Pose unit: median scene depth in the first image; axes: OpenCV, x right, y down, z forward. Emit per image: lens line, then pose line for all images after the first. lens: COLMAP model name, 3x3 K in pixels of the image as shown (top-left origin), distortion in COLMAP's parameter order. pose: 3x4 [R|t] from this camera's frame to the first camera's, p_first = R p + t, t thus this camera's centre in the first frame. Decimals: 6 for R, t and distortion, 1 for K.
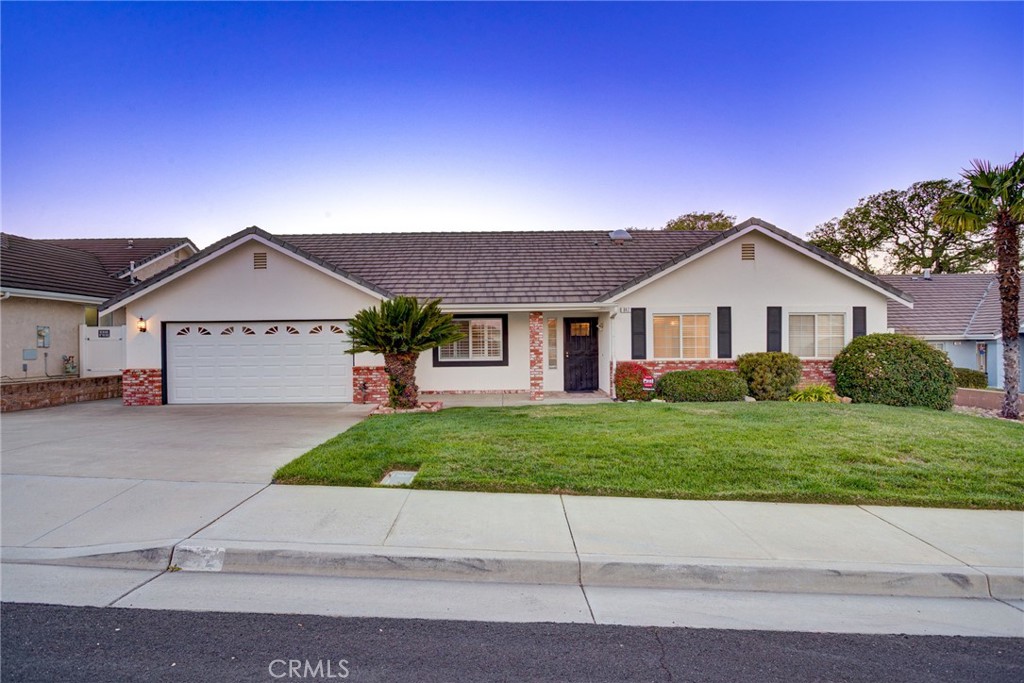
lens RADIAL K [[504.0, 0, 512.5], [0, 504.0, 343.0], [0, 0, 1]] dist [-0.011272, 0.003702]
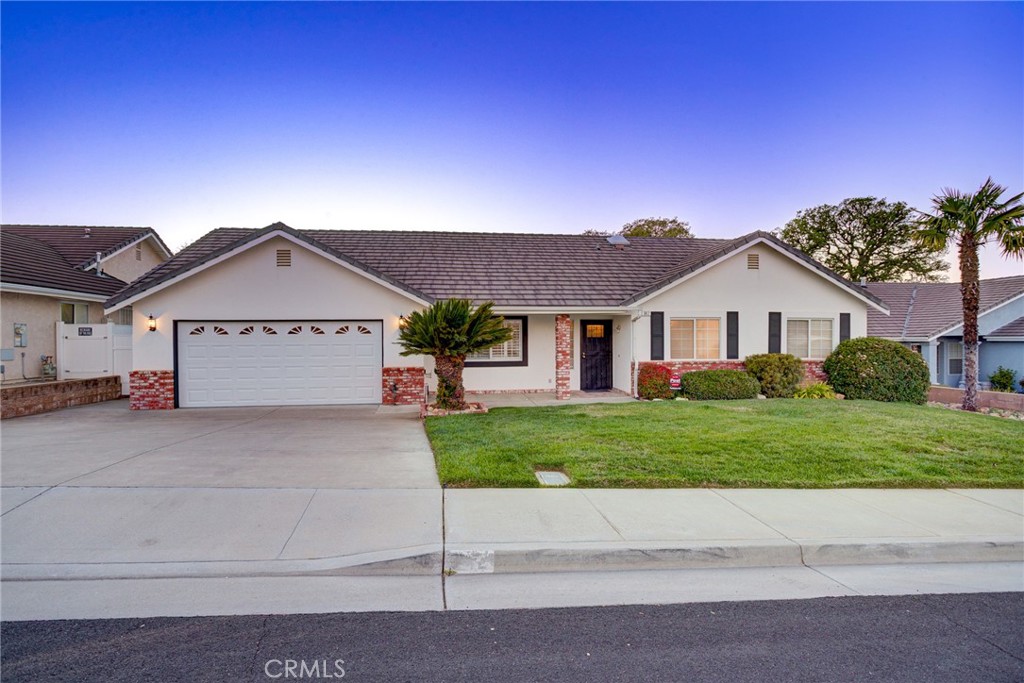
lens RADIAL K [[504.0, 0, 505.4], [0, 504.0, 342.6], [0, 0, 1]] dist [-0.011272, 0.003702]
pose [[0.991293, 0.004184, 0.131611, -0.213918], [-0.004965, 0.999972, 0.005604, -0.009378], [-0.131584, -0.006209, 0.991286, -0.012581]]
